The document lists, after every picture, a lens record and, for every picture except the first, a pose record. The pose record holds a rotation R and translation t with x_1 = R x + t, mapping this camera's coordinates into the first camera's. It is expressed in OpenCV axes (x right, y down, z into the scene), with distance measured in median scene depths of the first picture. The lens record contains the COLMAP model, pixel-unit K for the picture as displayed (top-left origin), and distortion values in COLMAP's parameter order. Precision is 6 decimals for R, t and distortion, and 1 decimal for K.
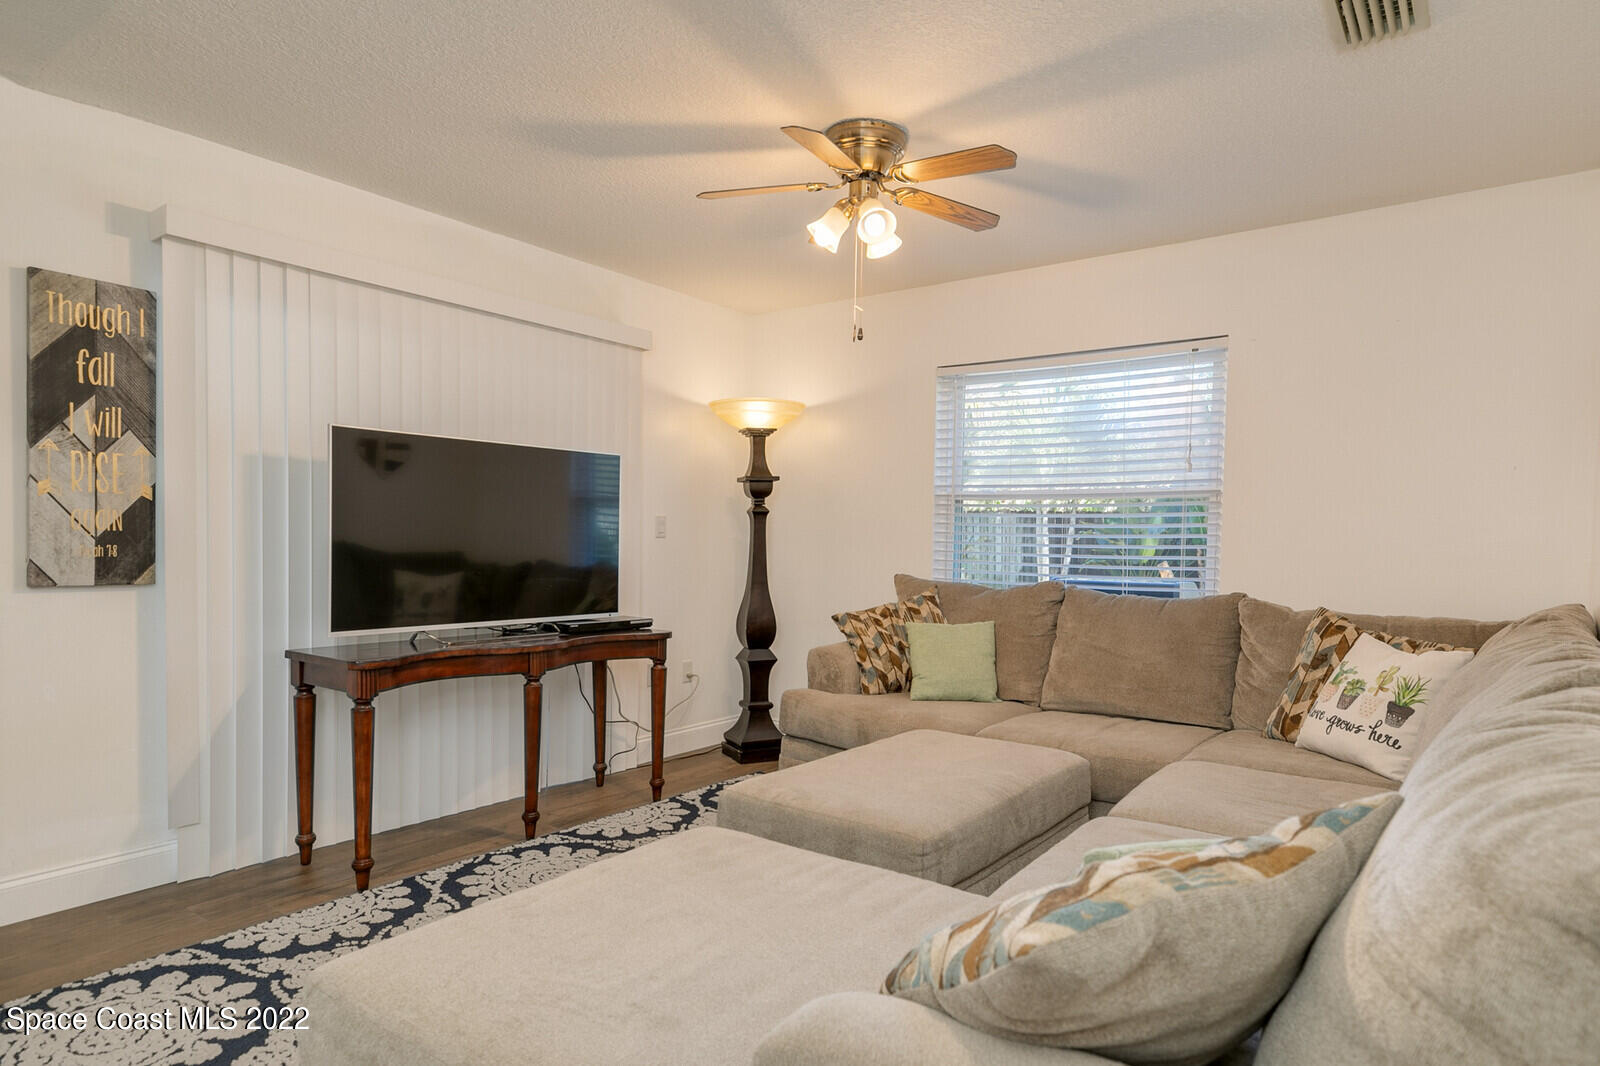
lens RADIAL K [[915.5, 0, 809.1], [0, 915.5, 565.8], [0, 0, 1]] dist [0.003695, 0.001051]
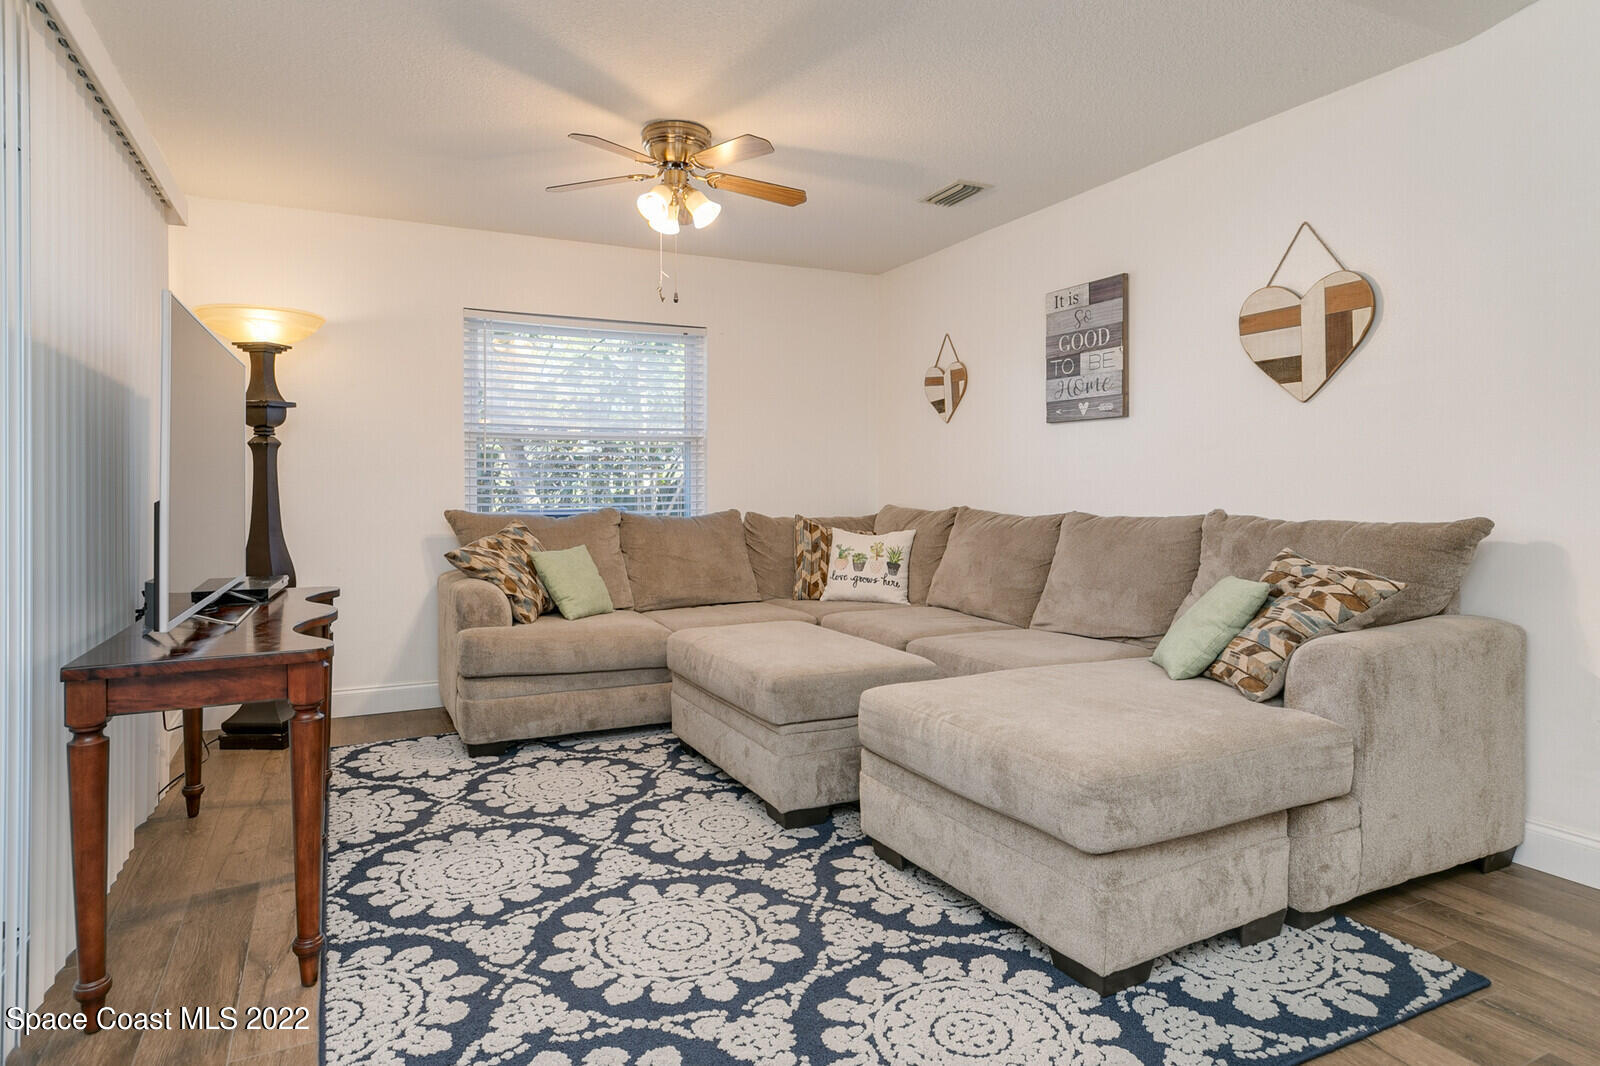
lens RADIAL K [[896.6, 0, 753.9], [0, 896.6, 480.4], [0, 0, 1]] dist [0.003305, 0.000097]
pose [[0.473204, -0.011812, 0.880874, -0.748401], [0.037899, 0.999257, -0.006961, -0.004658], [-0.880137, 0.036678, 0.473300, 0.303998]]
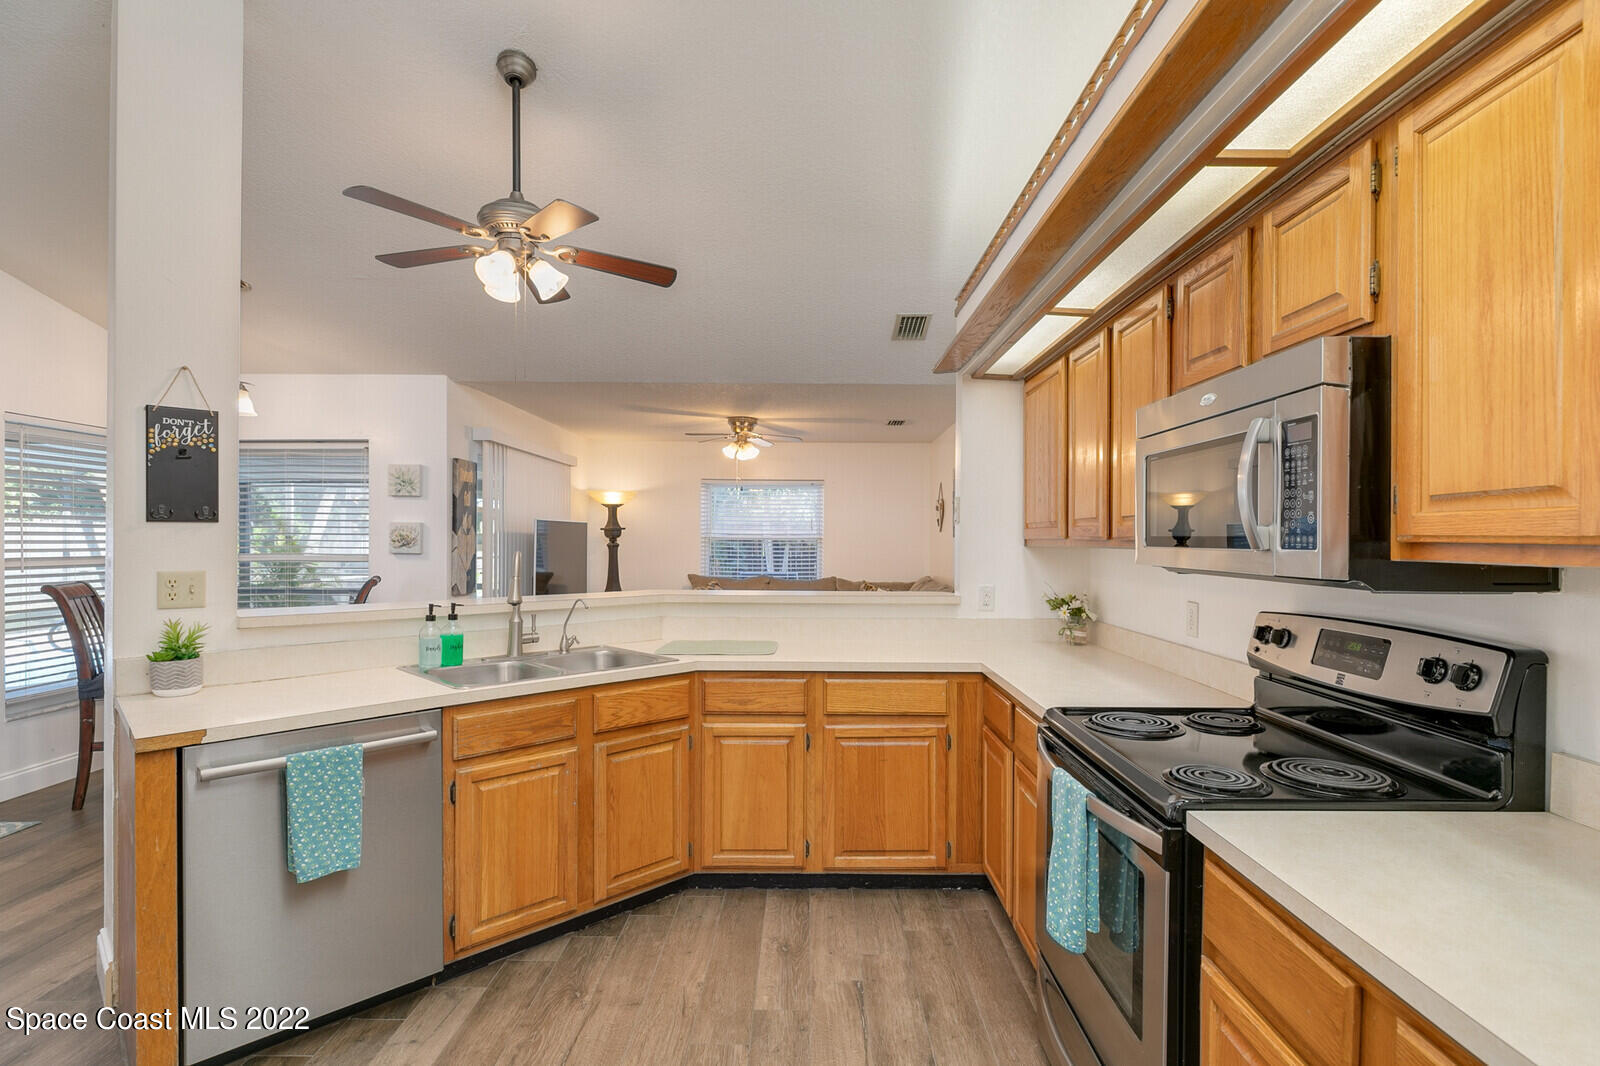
lens RADIAL K [[774.9, 0, 806.5], [0, 774.9, 529.3], [0, 0, 1]] dist [-0.004761, 0.000738]
pose [[0.804507, -0.003729, 0.593931, -0.957151], [0.023870, 0.999375, -0.026059, -0.053040], [-0.593463, 0.035142, 0.804094, -0.807600]]
